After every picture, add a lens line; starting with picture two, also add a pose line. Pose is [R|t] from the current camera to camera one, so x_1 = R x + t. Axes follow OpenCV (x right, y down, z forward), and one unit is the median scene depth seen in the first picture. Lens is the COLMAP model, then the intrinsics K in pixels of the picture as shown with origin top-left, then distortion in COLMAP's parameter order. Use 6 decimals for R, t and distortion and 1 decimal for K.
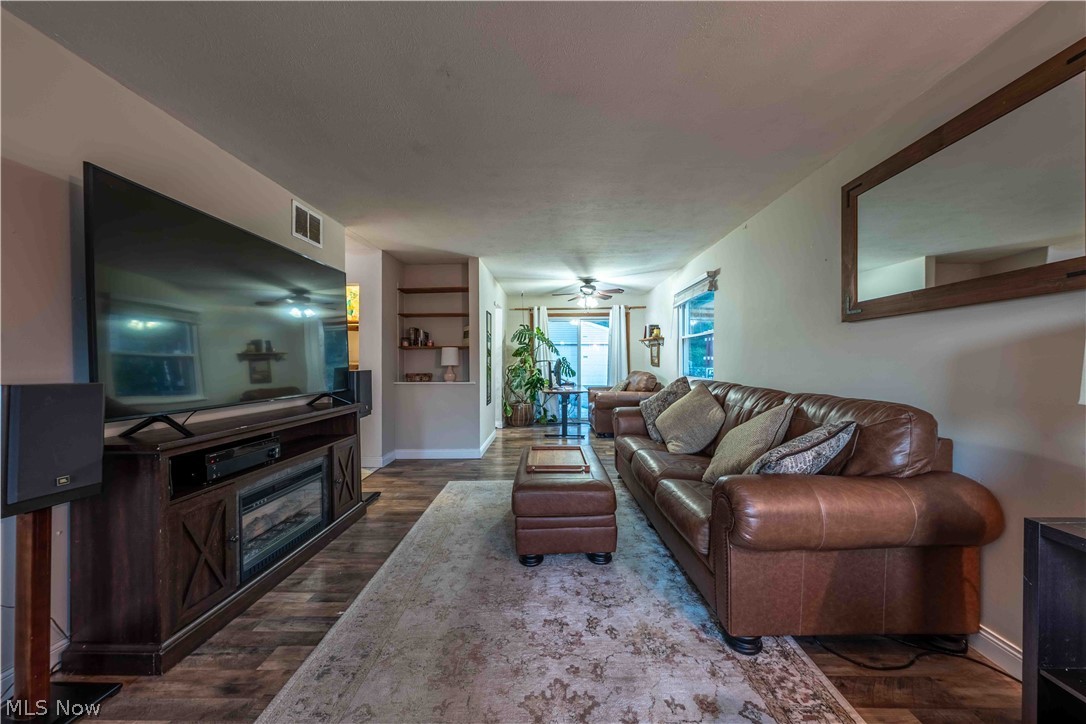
lens RADIAL K [[365.8, 0, 548.0], [0, 365.8, 363.2], [0, 0, 1]] dist [-0.000539, -0.000105]
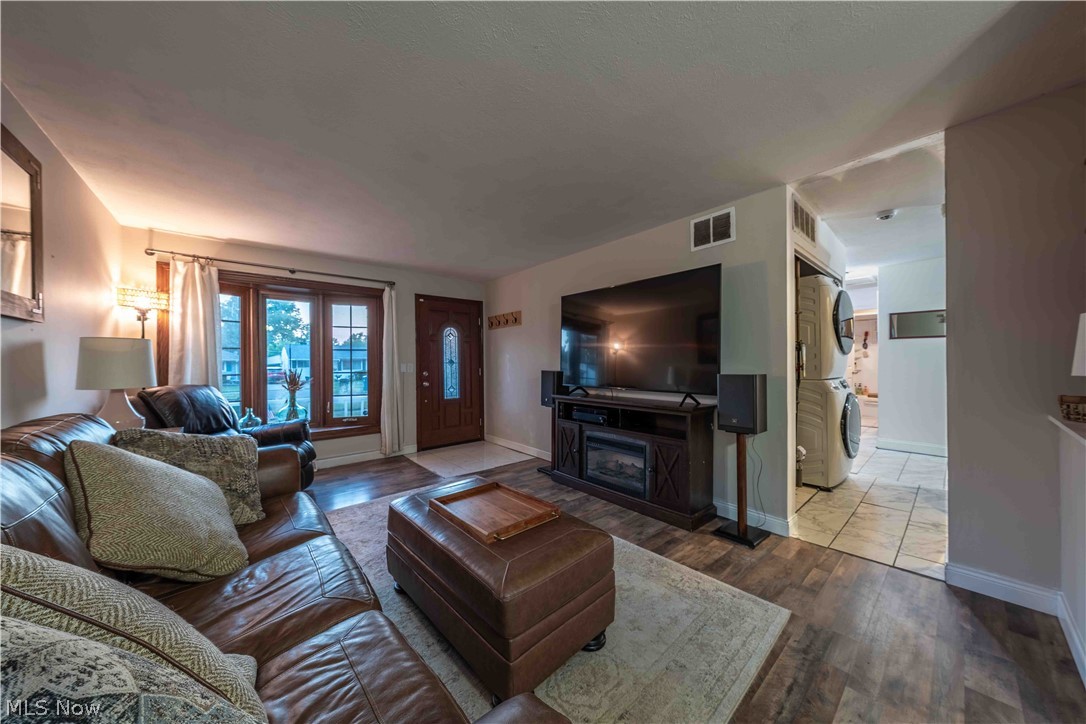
lens RADIAL K [[361.3, 0, 543.0], [0, 361.3, 362.0], [0, 0, 1]] dist [0.000136, 0.000018]
pose [[-0.747636, 0.004920, -0.664090, 0.294923], [0.004213, 0.999988, 0.002666, -0.010060], [0.664095, -0.000805, -0.747647, 1.151093]]
